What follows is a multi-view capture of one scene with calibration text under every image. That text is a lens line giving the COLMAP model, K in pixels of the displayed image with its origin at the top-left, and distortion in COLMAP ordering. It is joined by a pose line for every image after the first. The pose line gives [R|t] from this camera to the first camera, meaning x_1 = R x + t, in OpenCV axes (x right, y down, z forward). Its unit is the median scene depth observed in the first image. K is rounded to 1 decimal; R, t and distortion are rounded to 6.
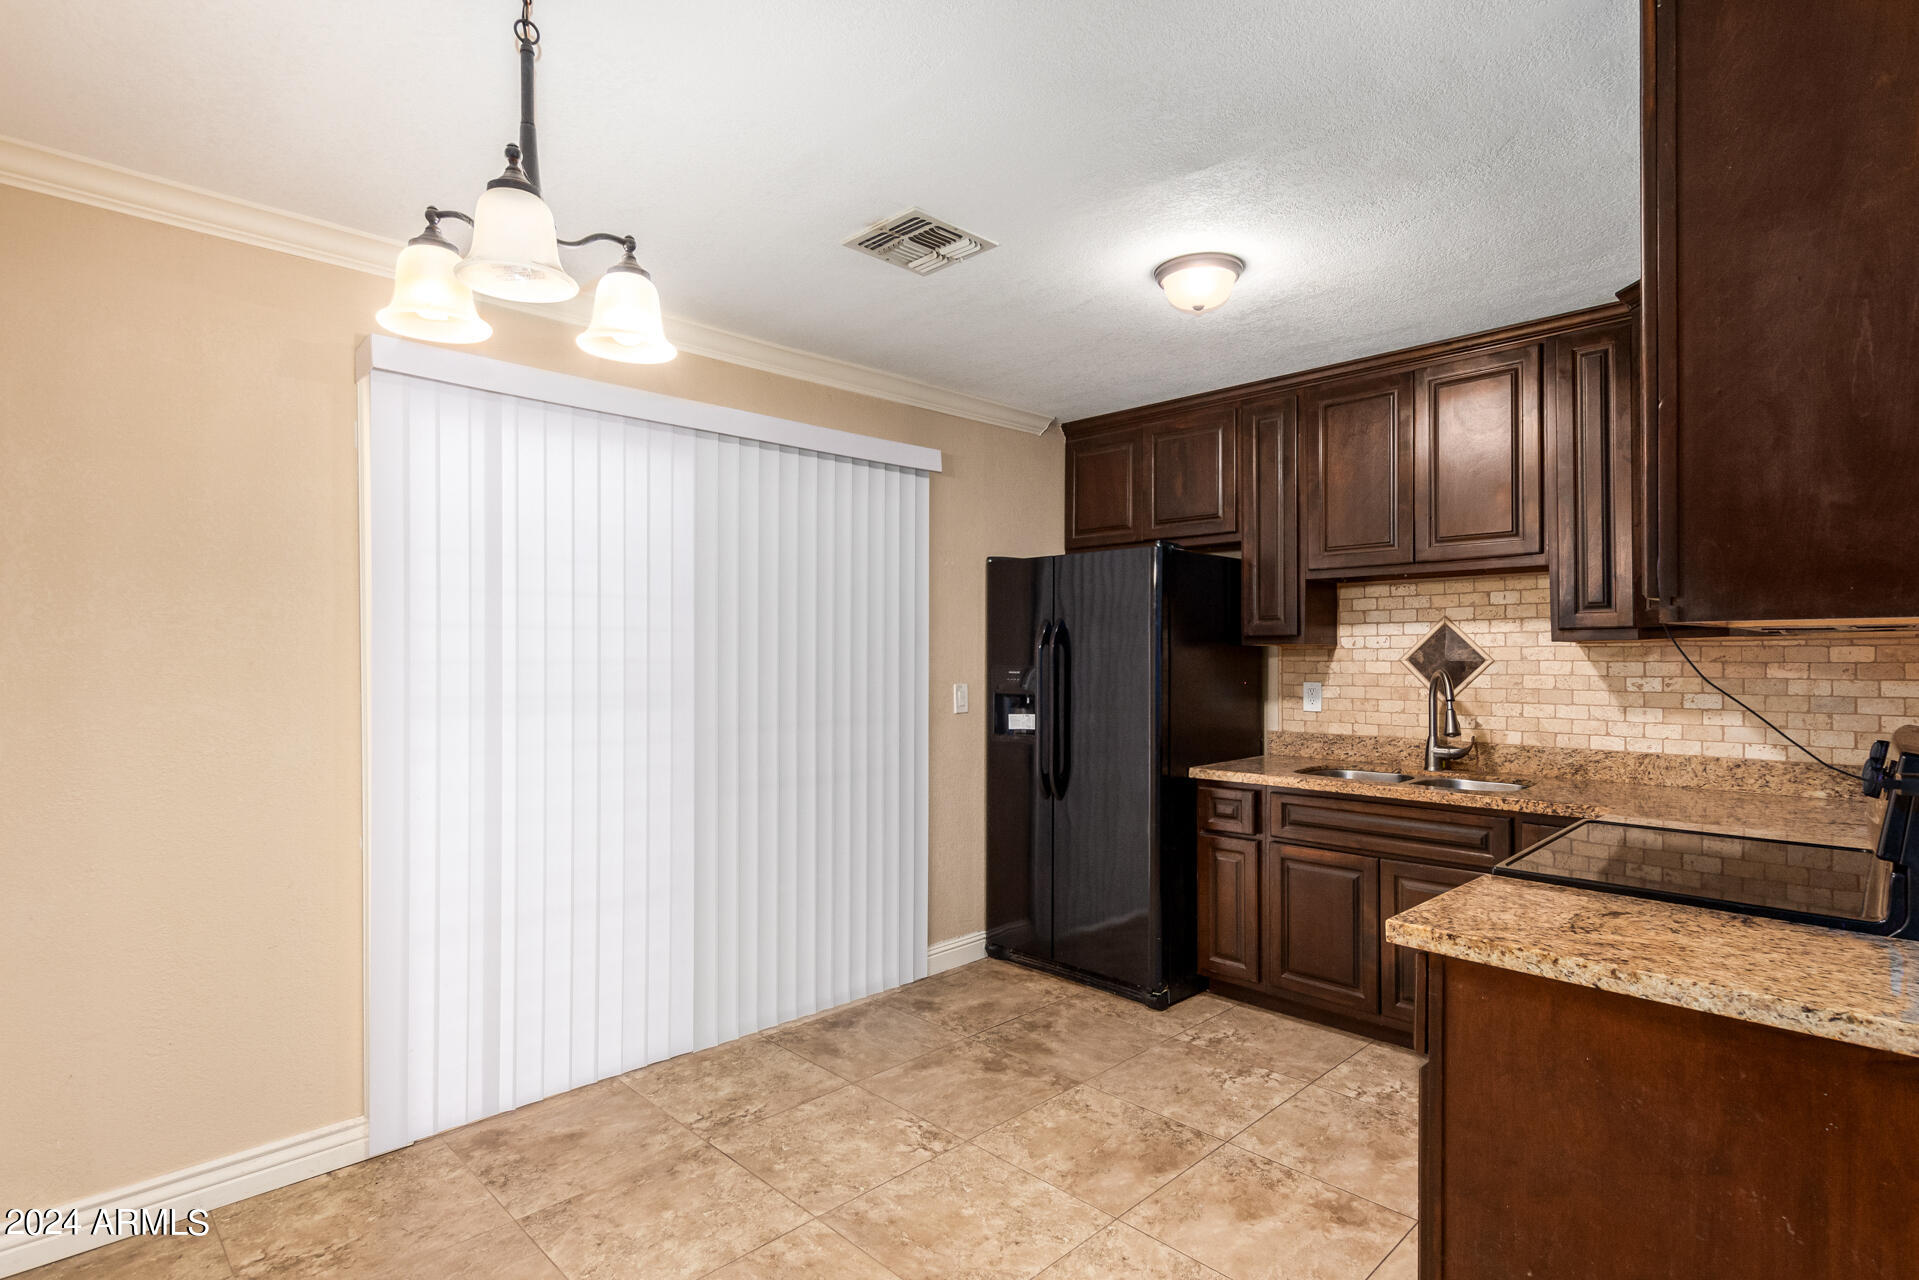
lens RADIAL K [[950.7, 0, 963.2], [0, 950.7, 648.3], [0, 0, 1]] dist [0.009478, -0.000006]
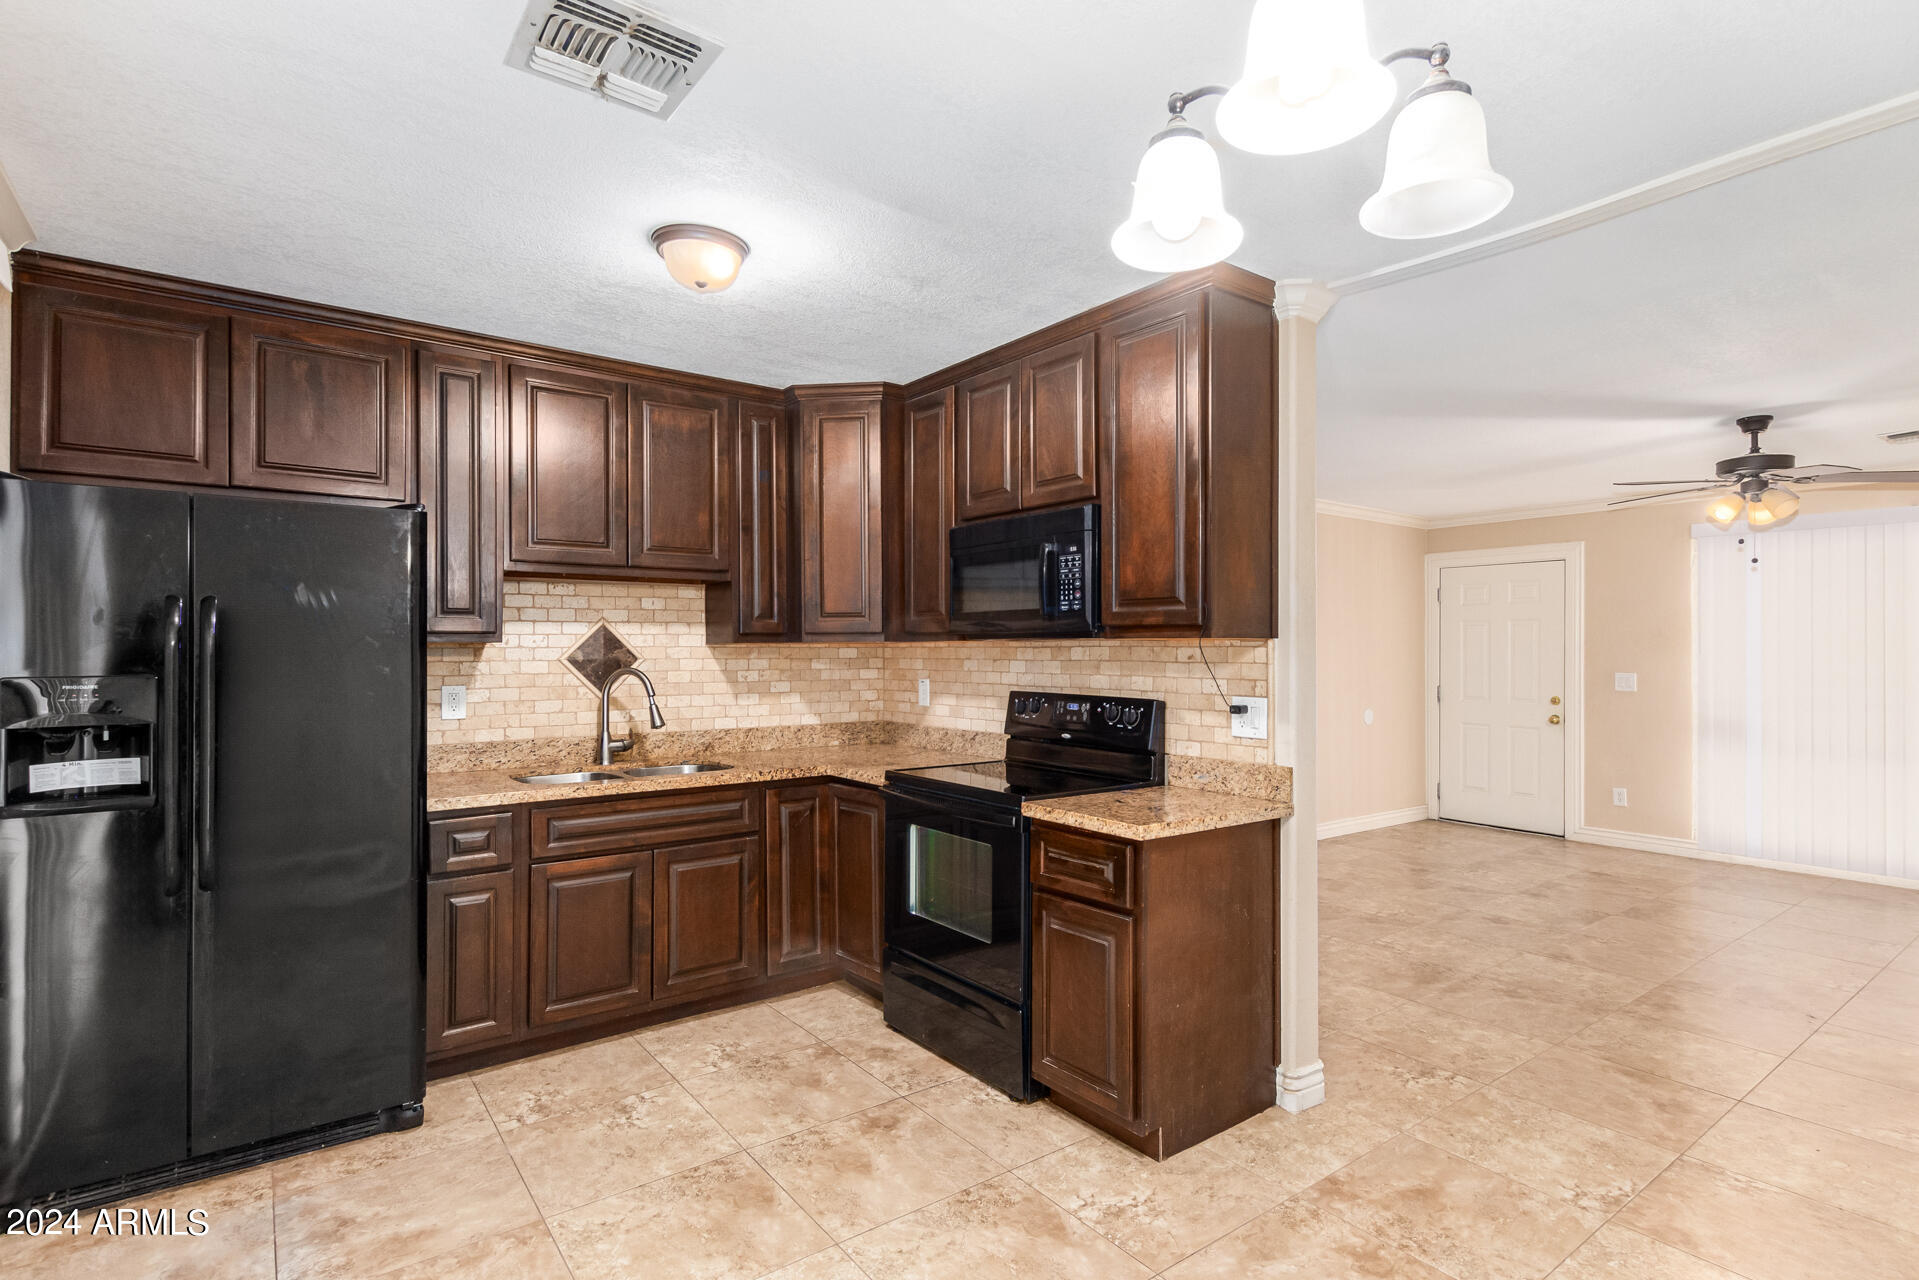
lens RADIAL K [[950.7, 0, 956.2], [0, 950.7, 640.4], [0, 0, 1]] dist [0.009478, -0.000006]
pose [[0.136975, 0.011464, 0.990508, -0.519750], [-0.005686, 0.999926, -0.010786, 0.000980], [-0.990558, -0.004154, 0.137030, 0.502197]]
